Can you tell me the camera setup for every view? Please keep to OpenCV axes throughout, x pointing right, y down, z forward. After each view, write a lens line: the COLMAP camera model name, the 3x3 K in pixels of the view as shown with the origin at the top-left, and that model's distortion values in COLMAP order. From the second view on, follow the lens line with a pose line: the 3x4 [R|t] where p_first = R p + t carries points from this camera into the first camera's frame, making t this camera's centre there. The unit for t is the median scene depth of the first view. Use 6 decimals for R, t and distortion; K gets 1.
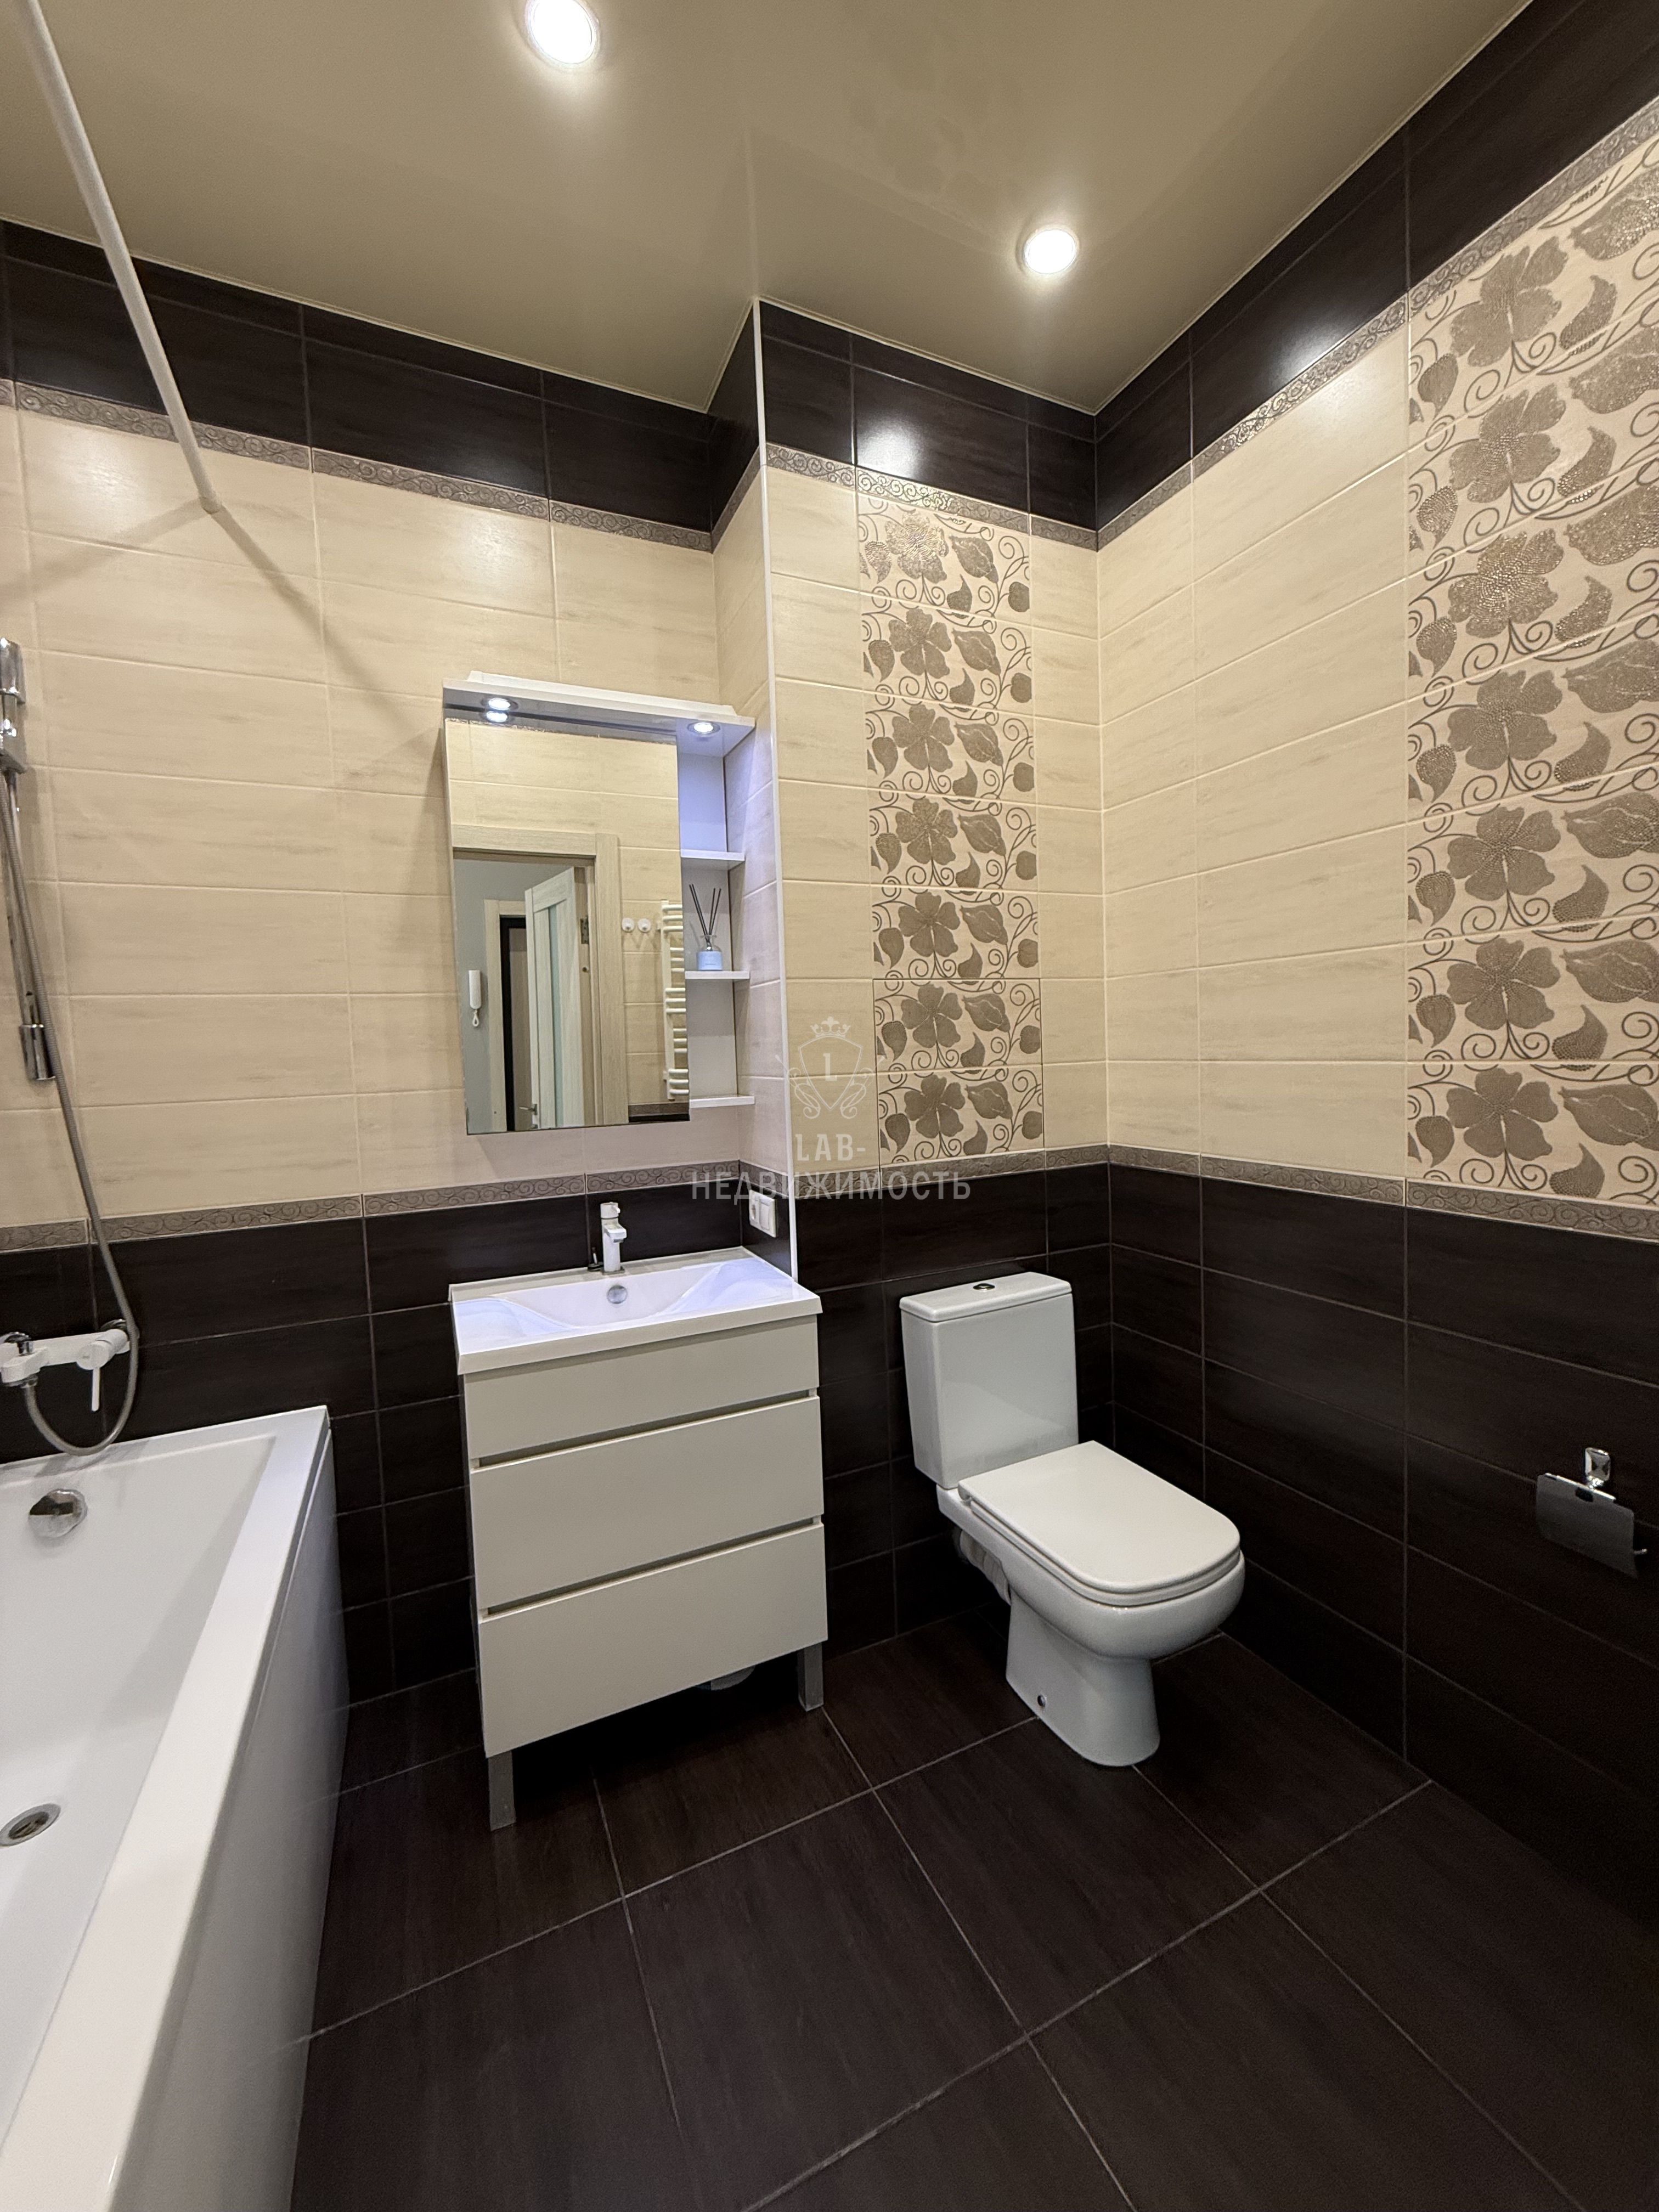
lens RADIAL K [[880.0, 0, 840.5], [0, 880.0, 1093.1], [0, 0, 1]] dist [0.001454, -0.000813]
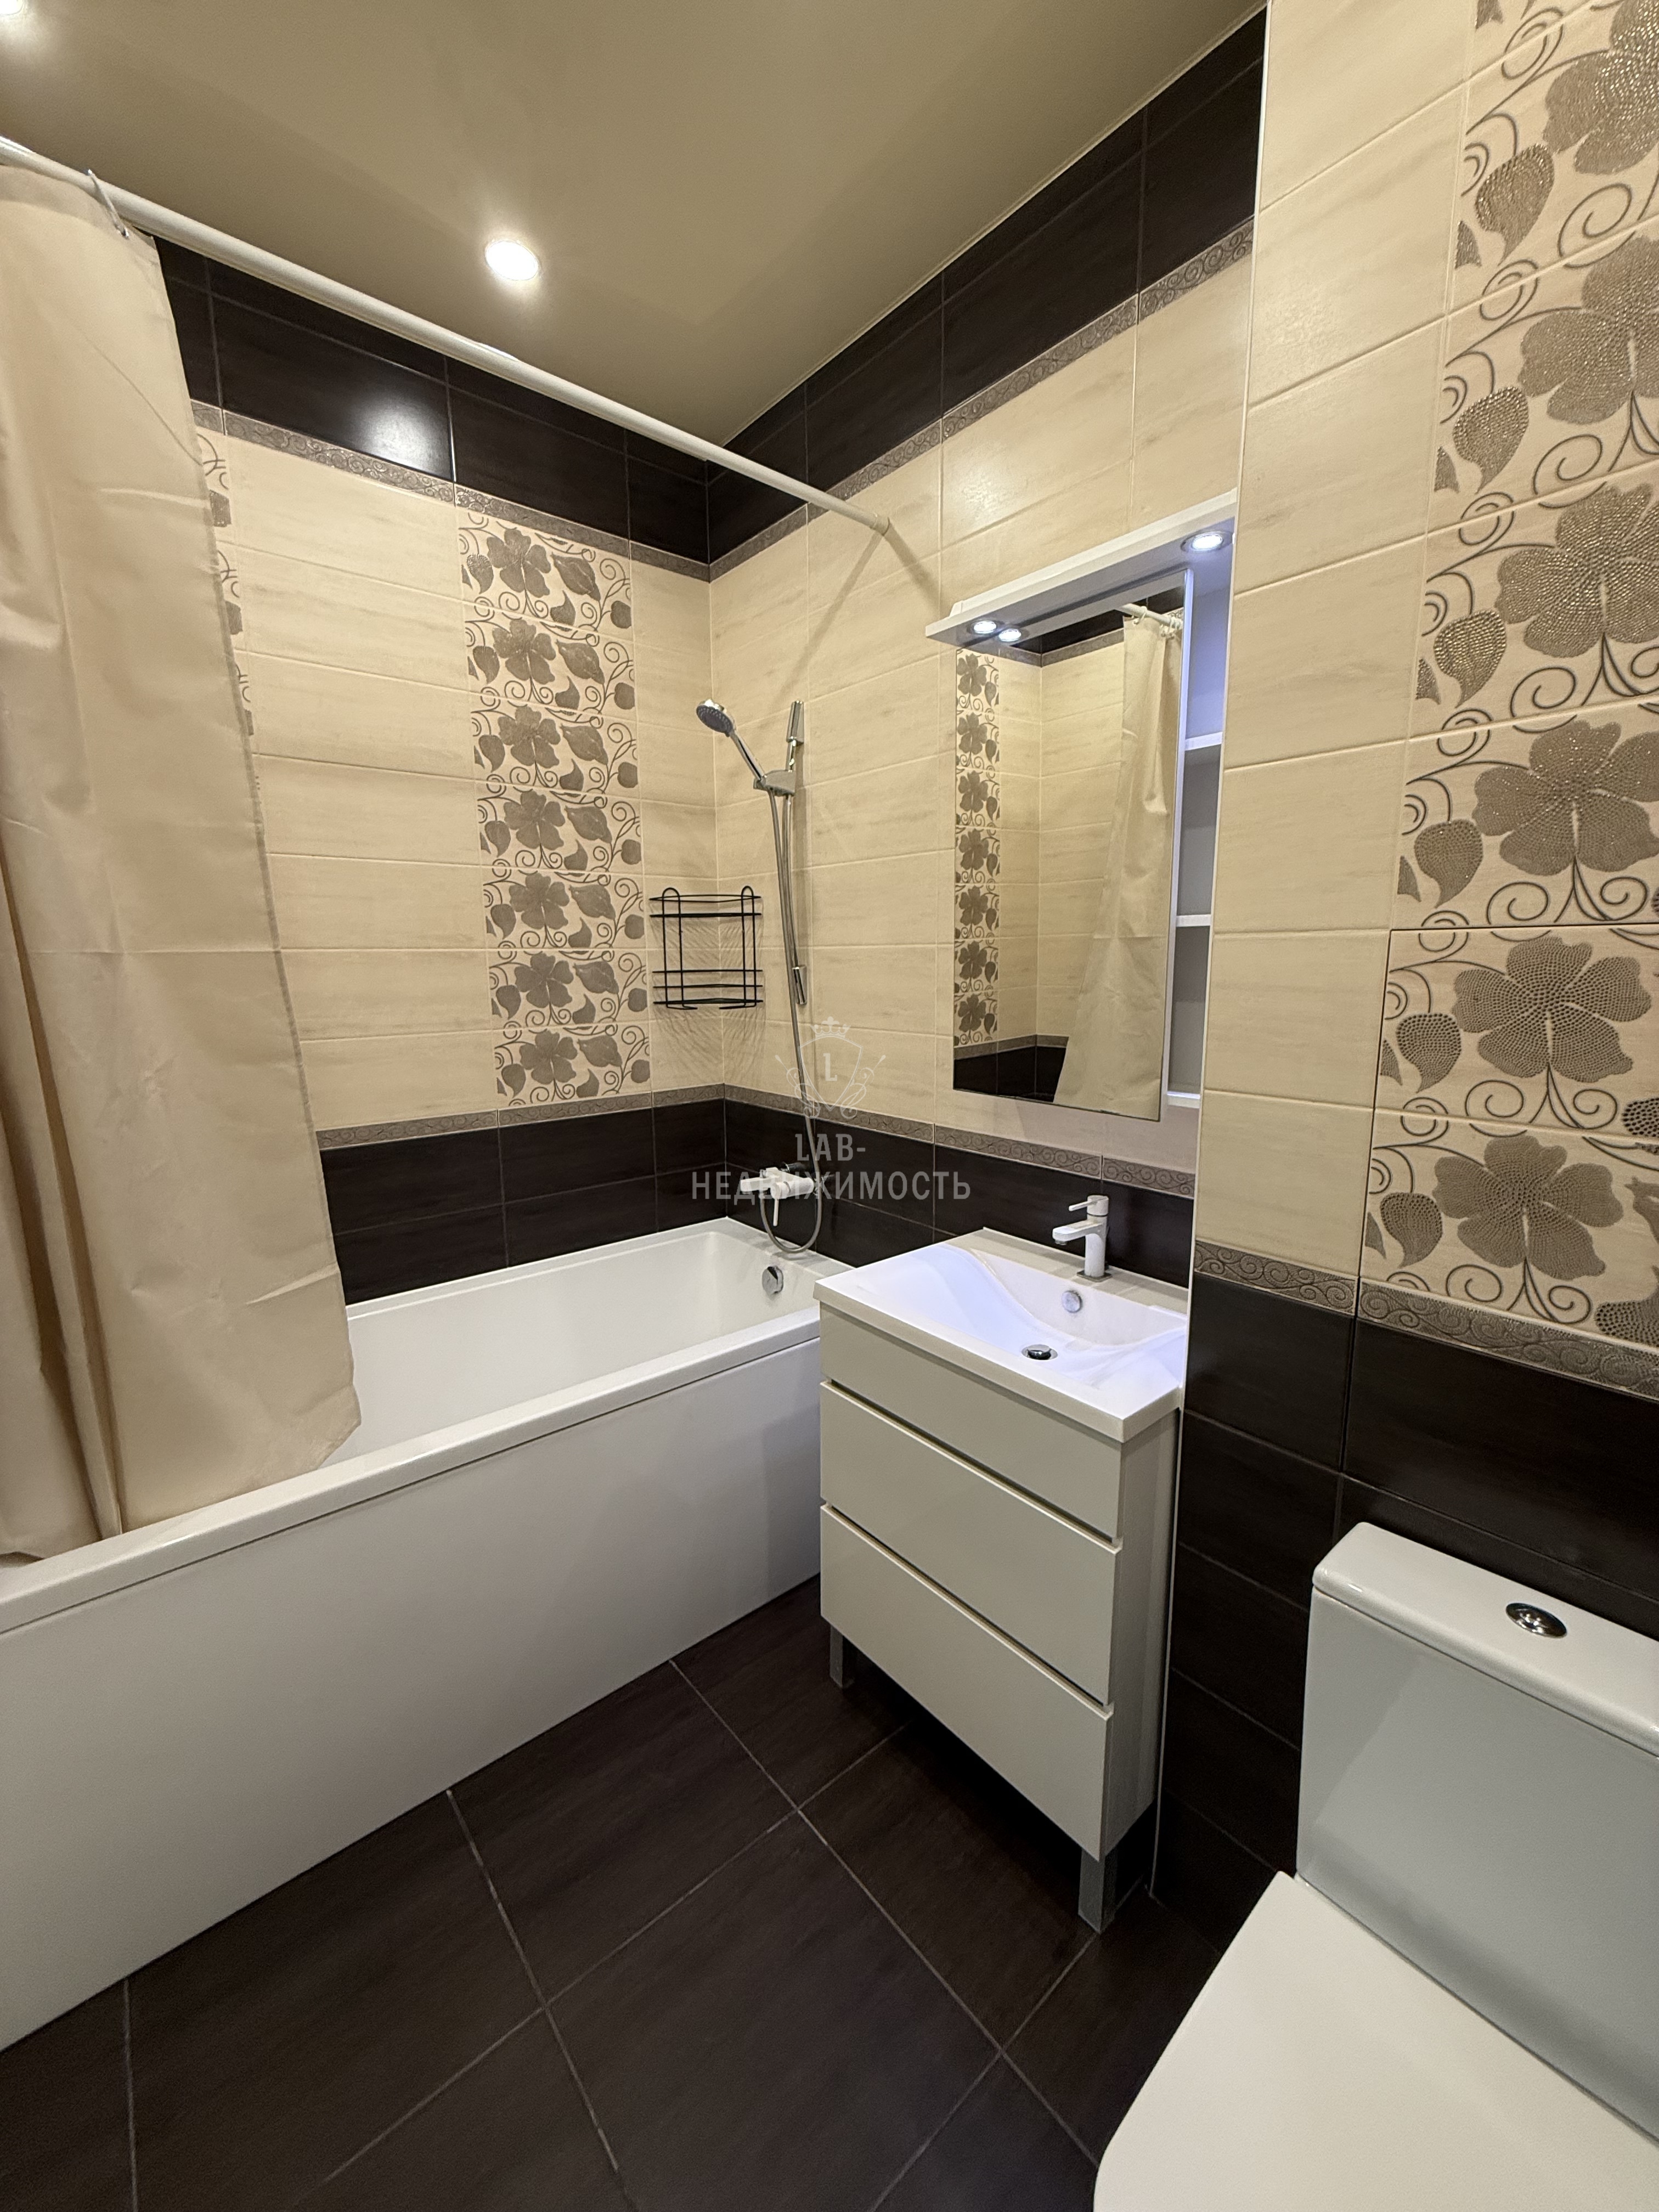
lens RADIAL K [[880.0, 0, 838.4], [0, 880.0, 1098.8], [0, 0, 1]] dist [0.001454, -0.000813]
pose [[0.260897, 0.186961, -0.947089, 0.526656], [-0.057999, 0.982331, 0.177940, -0.119757], [0.963623, 0.008506, 0.267131, 0.626443]]
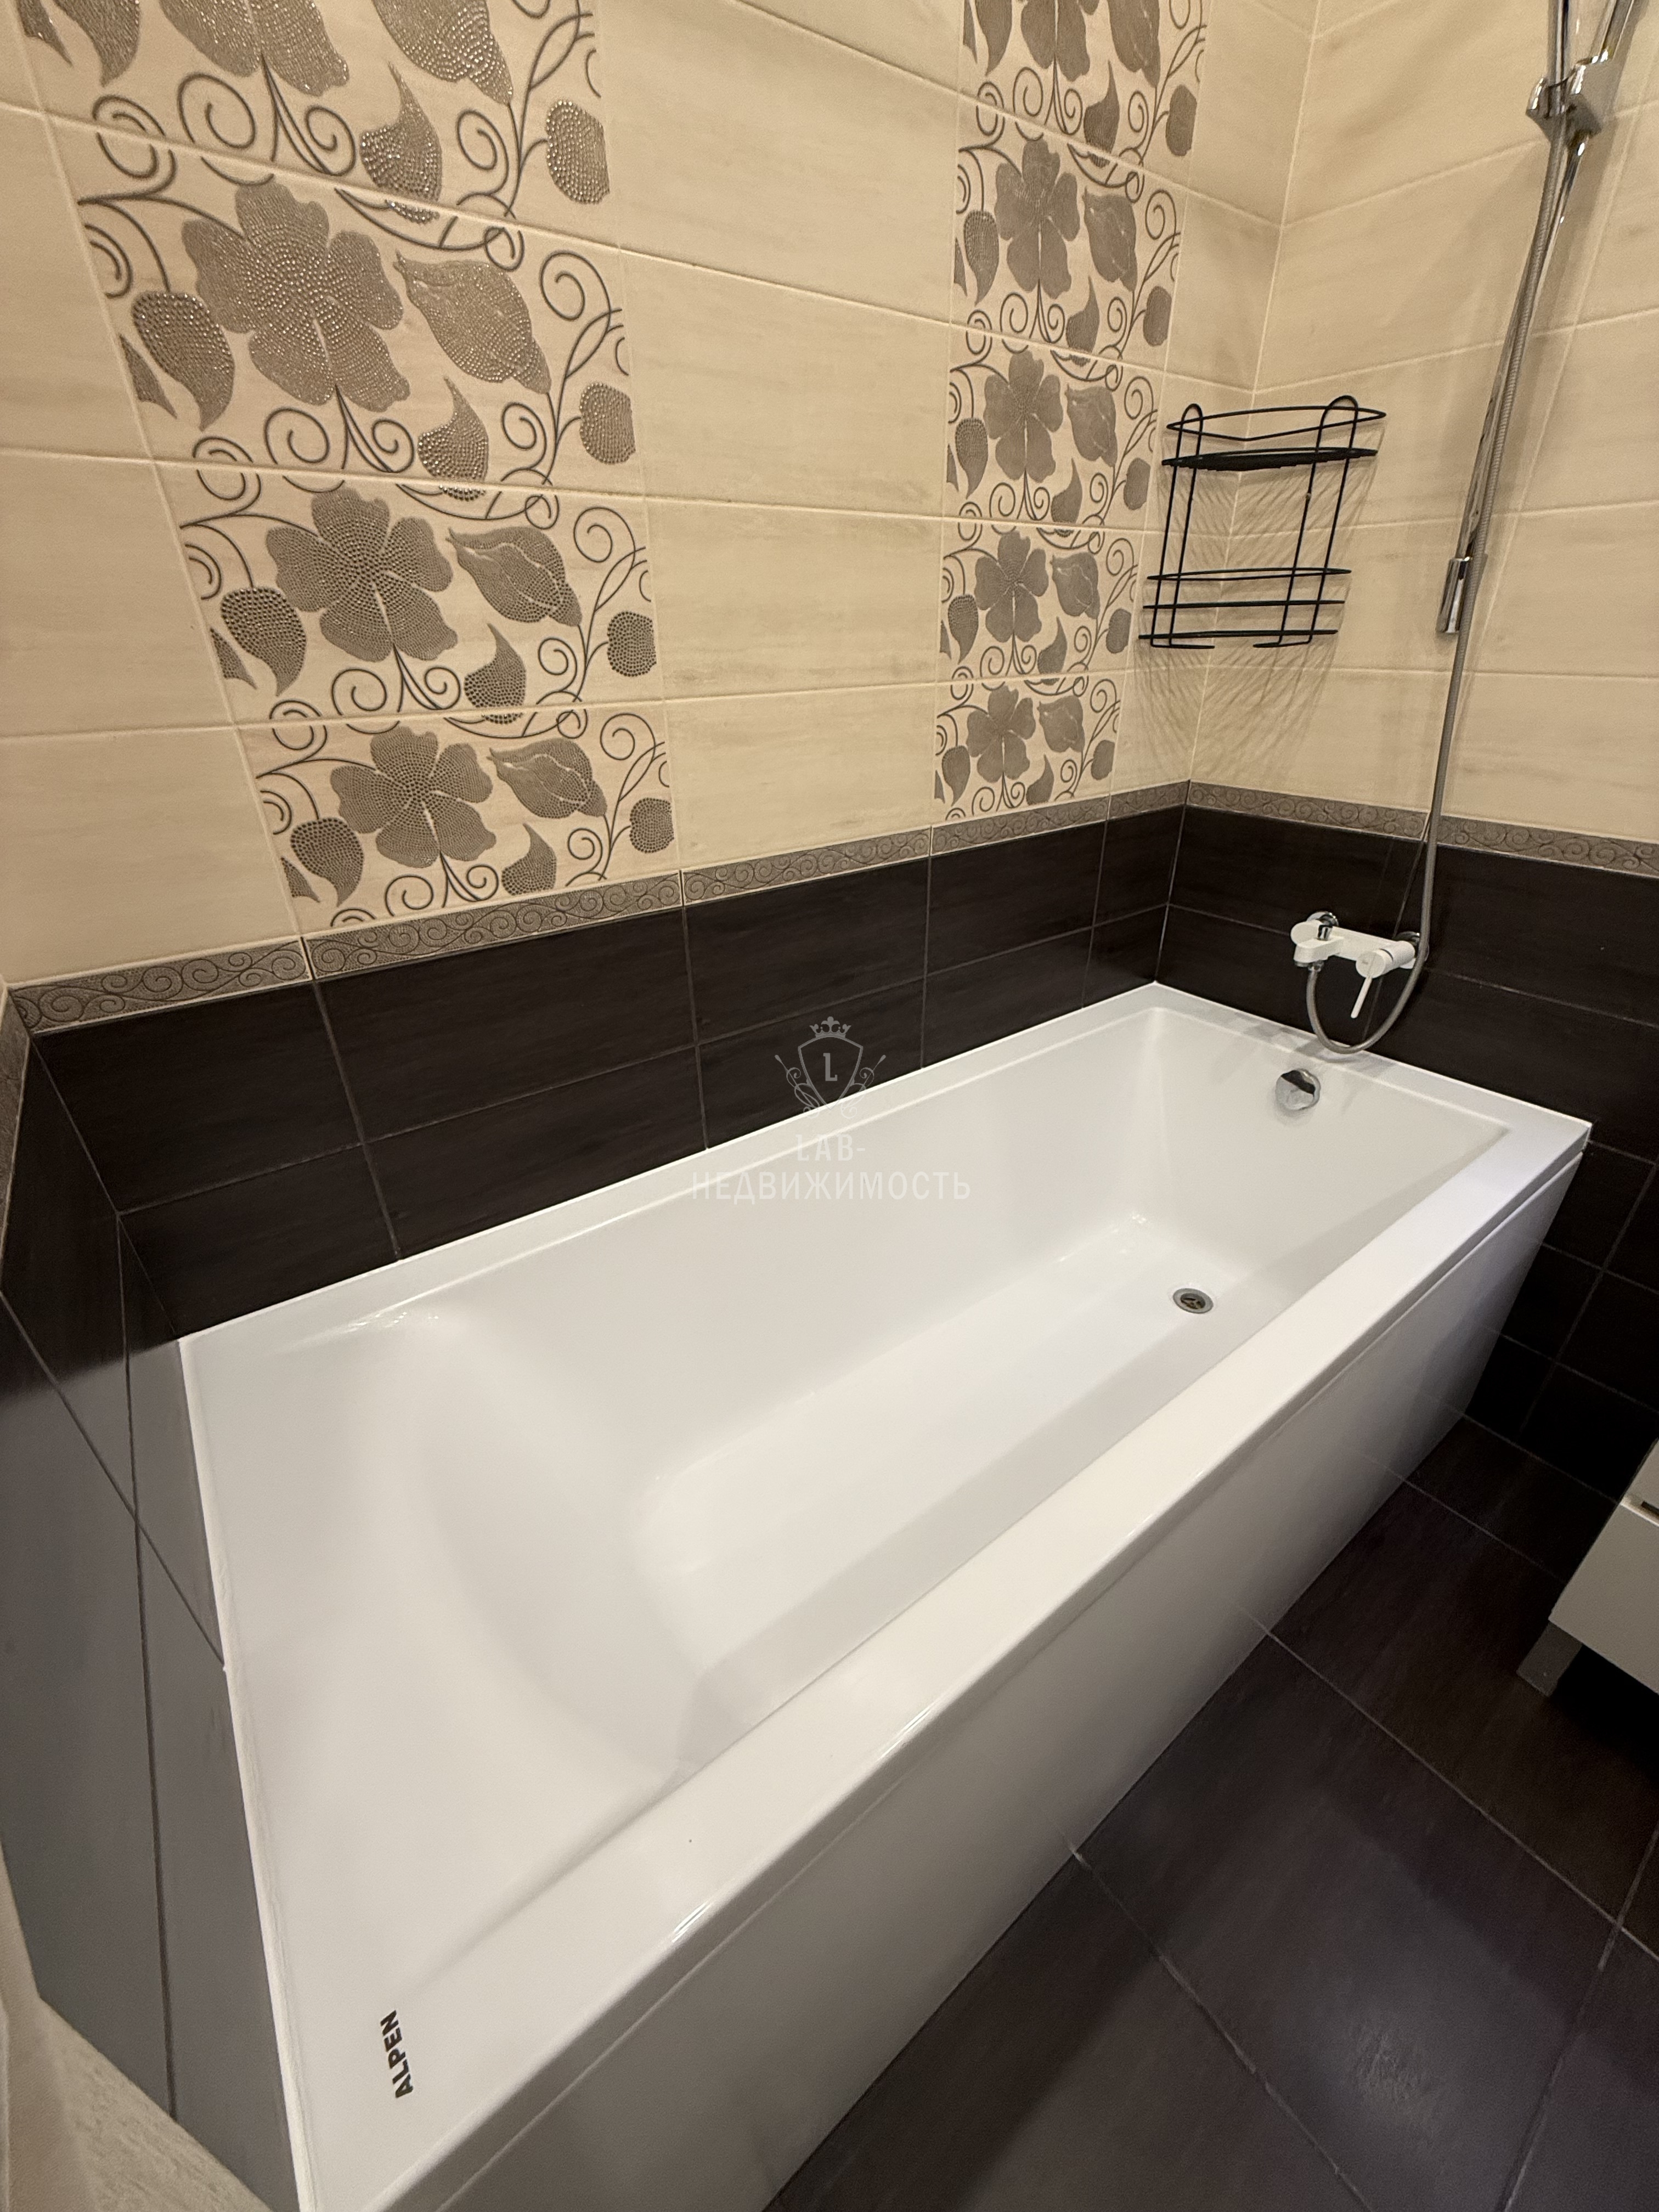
lens RADIAL K [[880.0, 0, 839.0], [0, 880.0, 1096.1], [0, 0, 1]] dist [0.001454, -0.000813]
pose [[0.200511, 0.491923, -0.847235, -0.080867], [-0.049640, 0.868788, 0.492690, -0.015042], [0.978433, -0.056733, 0.198621, 0.218742]]
